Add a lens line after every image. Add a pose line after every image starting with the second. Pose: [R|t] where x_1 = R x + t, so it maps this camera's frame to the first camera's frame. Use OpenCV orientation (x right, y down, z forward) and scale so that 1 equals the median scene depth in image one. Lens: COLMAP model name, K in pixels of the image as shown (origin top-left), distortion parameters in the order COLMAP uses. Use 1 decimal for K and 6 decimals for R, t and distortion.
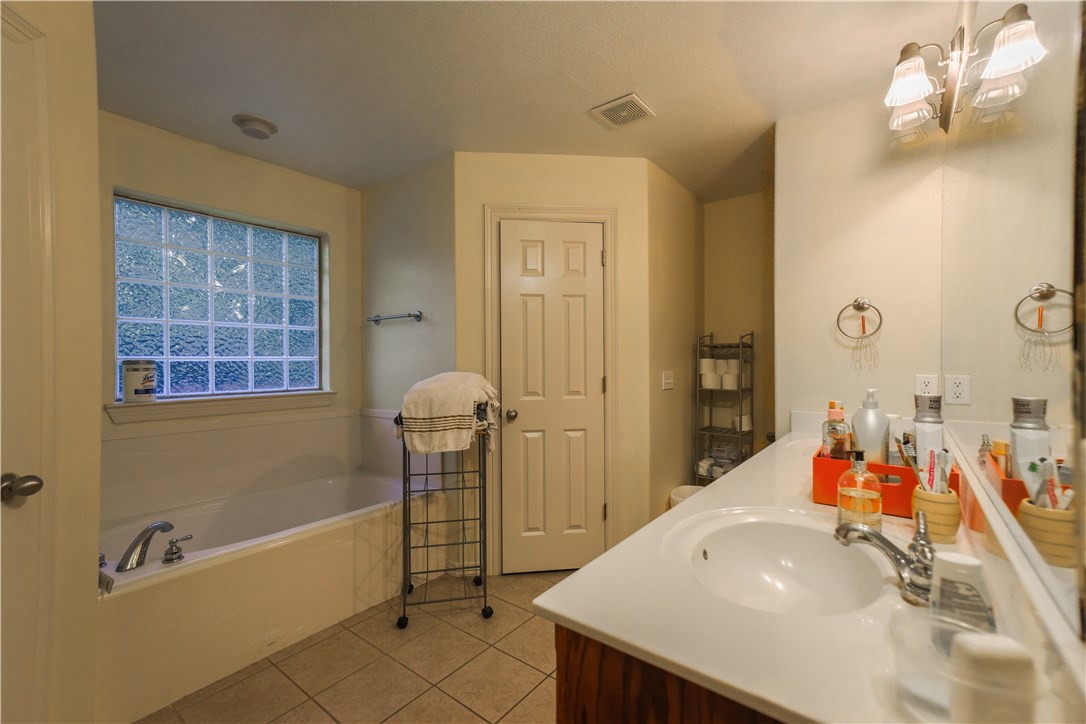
lens RADIAL K [[474.5, 0, 545.0], [0, 474.5, 360.2], [0, 0, 1]] dist [-0.006959, -0.002535]
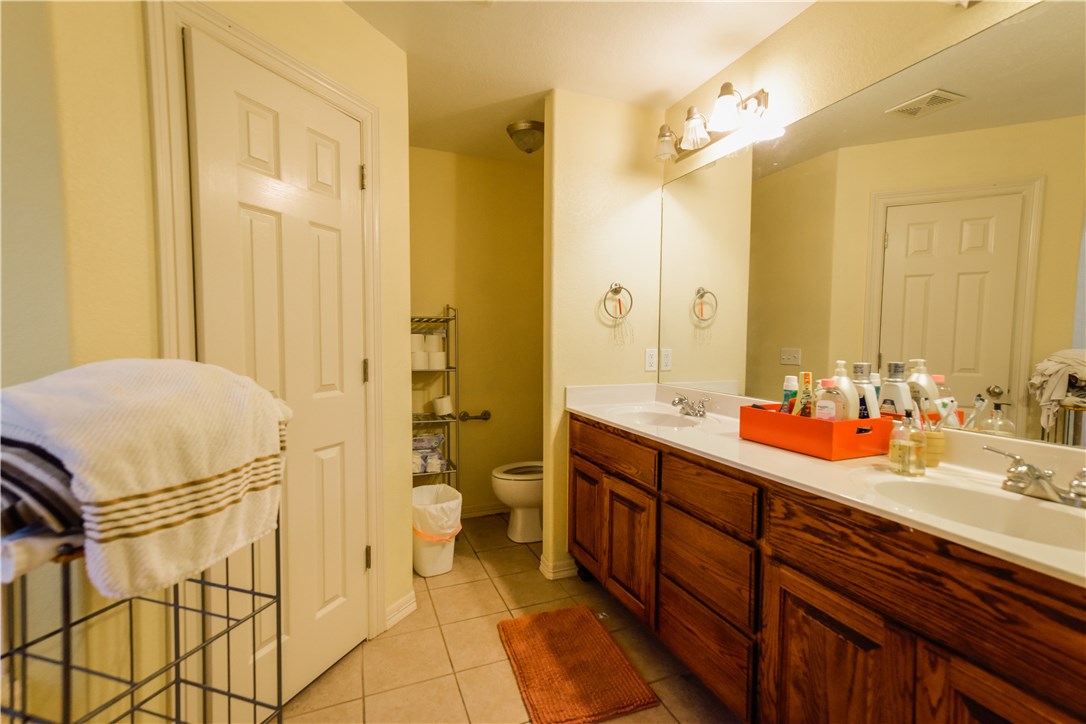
lens RADIAL K [[474.5, 0, 550.3], [0, 474.5, 363.8], [0, 0, 1]] dist [-0.006959, -0.002535]
pose [[0.479645, -0.040560, 0.876525, -0.390049], [-0.003775, 0.998826, 0.048285, 0.009191], [-0.877455, -0.026469, 0.478929, 0.528840]]
